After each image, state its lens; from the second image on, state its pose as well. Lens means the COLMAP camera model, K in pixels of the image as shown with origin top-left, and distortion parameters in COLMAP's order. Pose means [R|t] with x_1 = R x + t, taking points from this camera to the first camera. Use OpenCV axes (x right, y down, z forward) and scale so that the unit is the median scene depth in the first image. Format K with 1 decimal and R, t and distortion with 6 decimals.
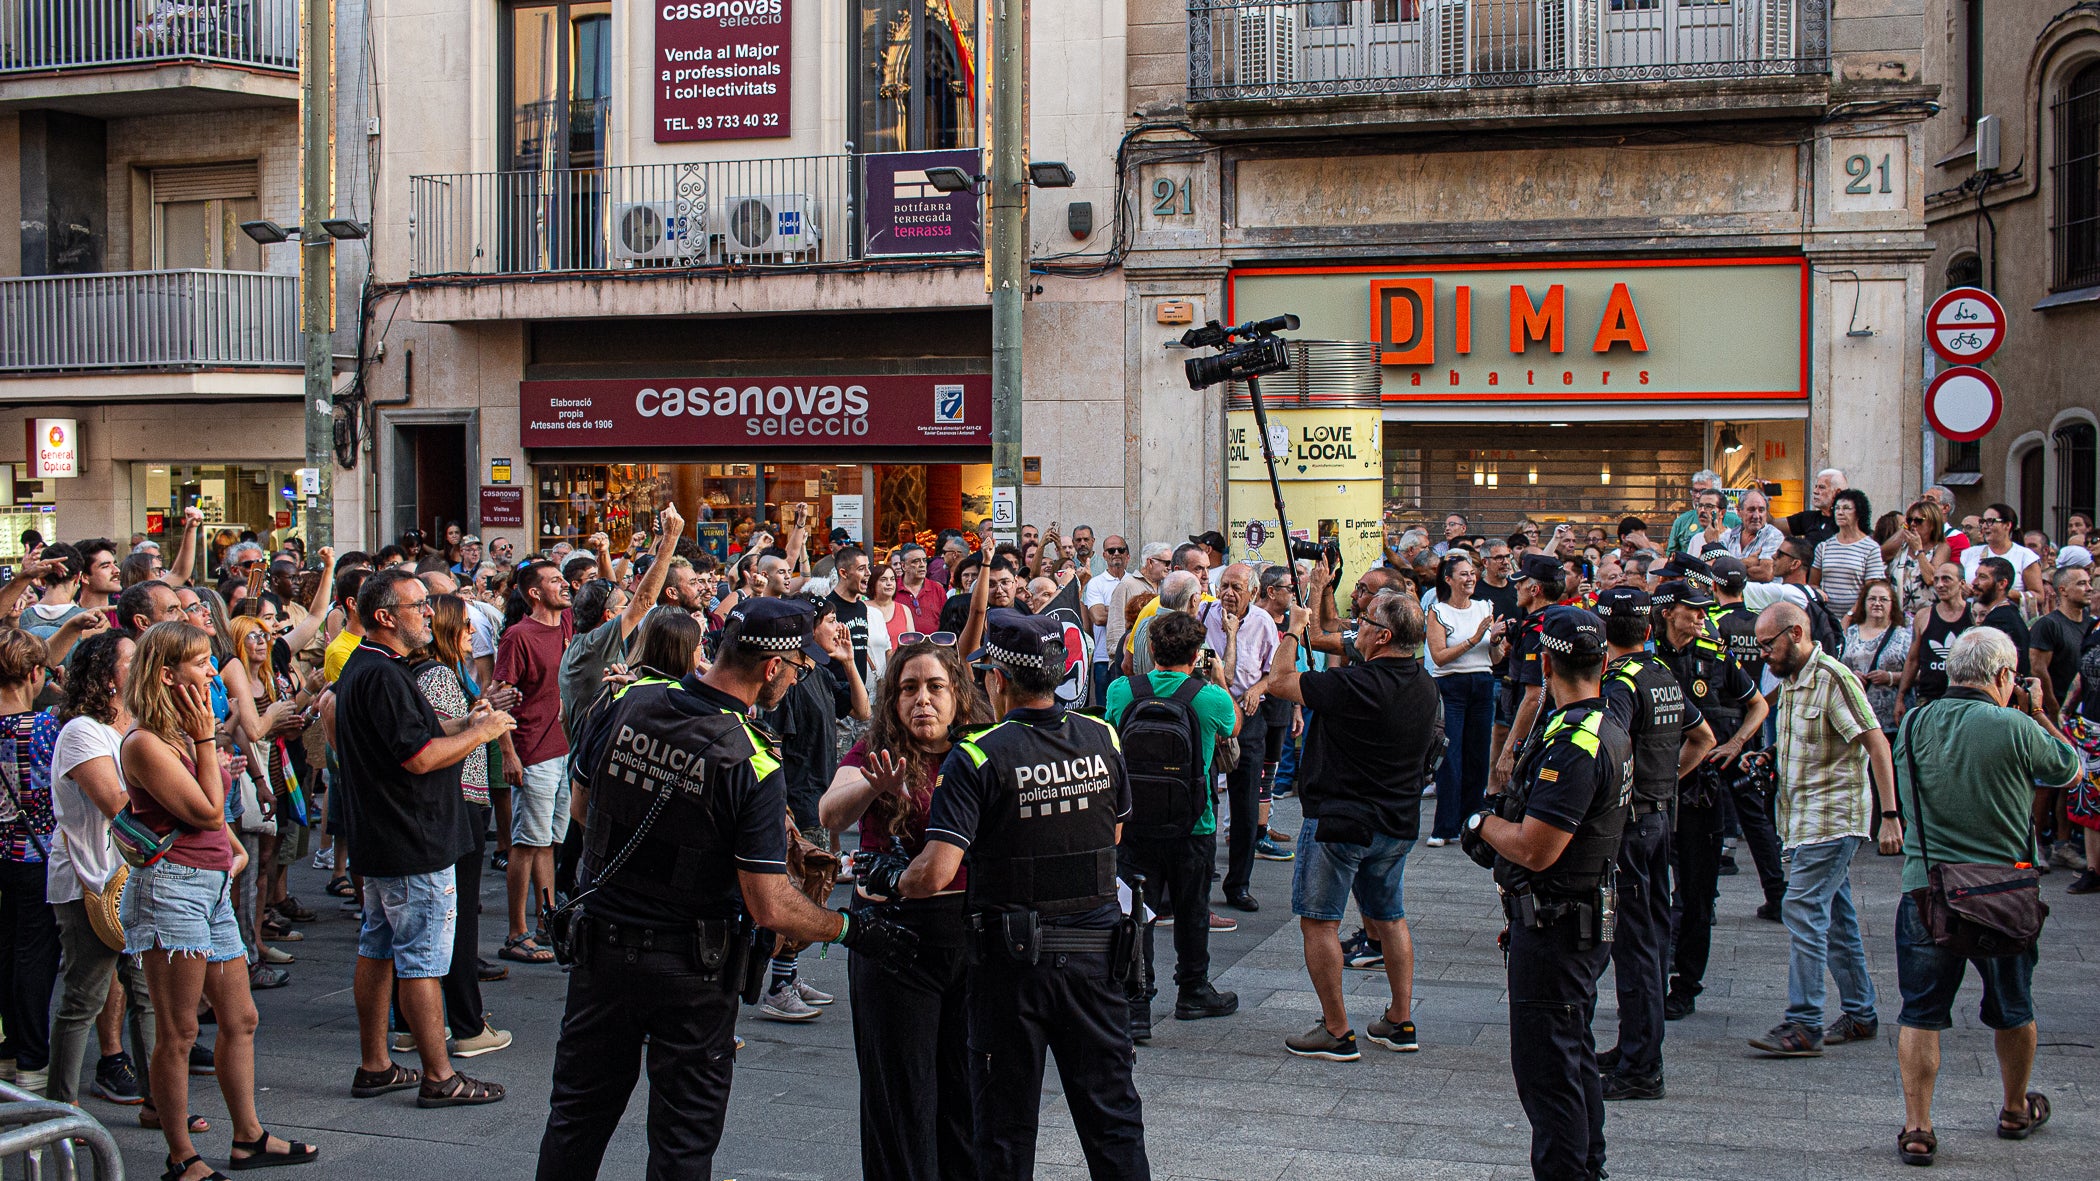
lens RADIAL K [[2361.8, 0, 1050.0], [0, 2361.8, 590.5], [0, 0, 1]] dist [-0.109854, 0.058953]
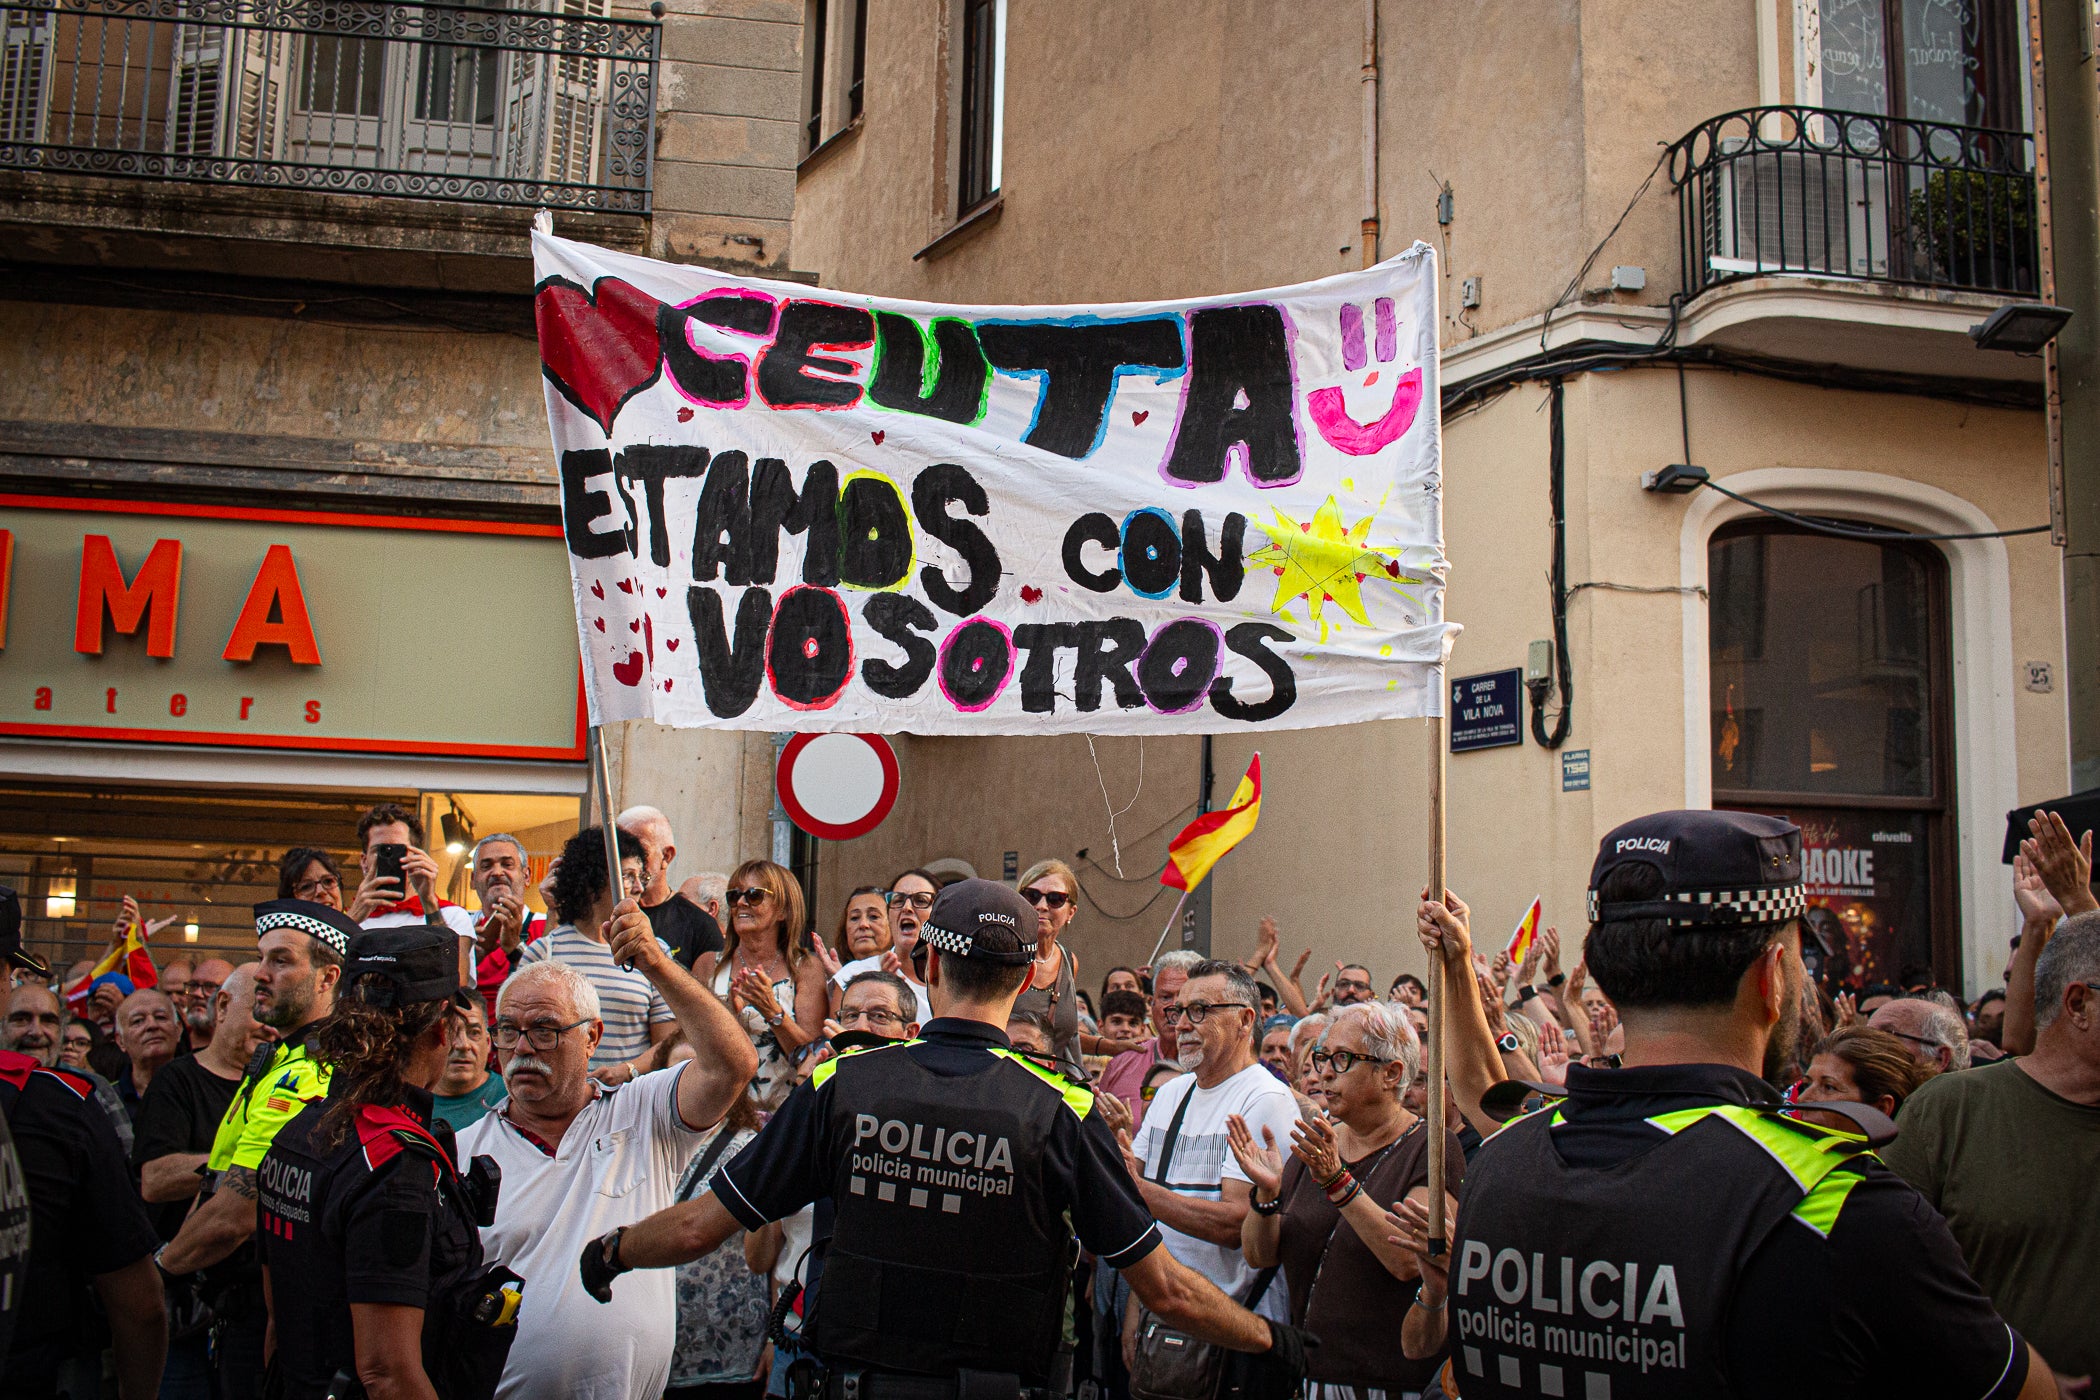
lens RADIAL K [[2337.8, 0, 1050.0], [0, 2337.8, 700.0], [0, 0, 1]] dist [-0.123315, 0.122403]
pose [[0.874269, 0.087922, 0.477414, 0.141073], [0.000226, 0.983388, -0.181518, 0.009935], [-0.485442, 0.158804, 0.859725, 0.424035]]
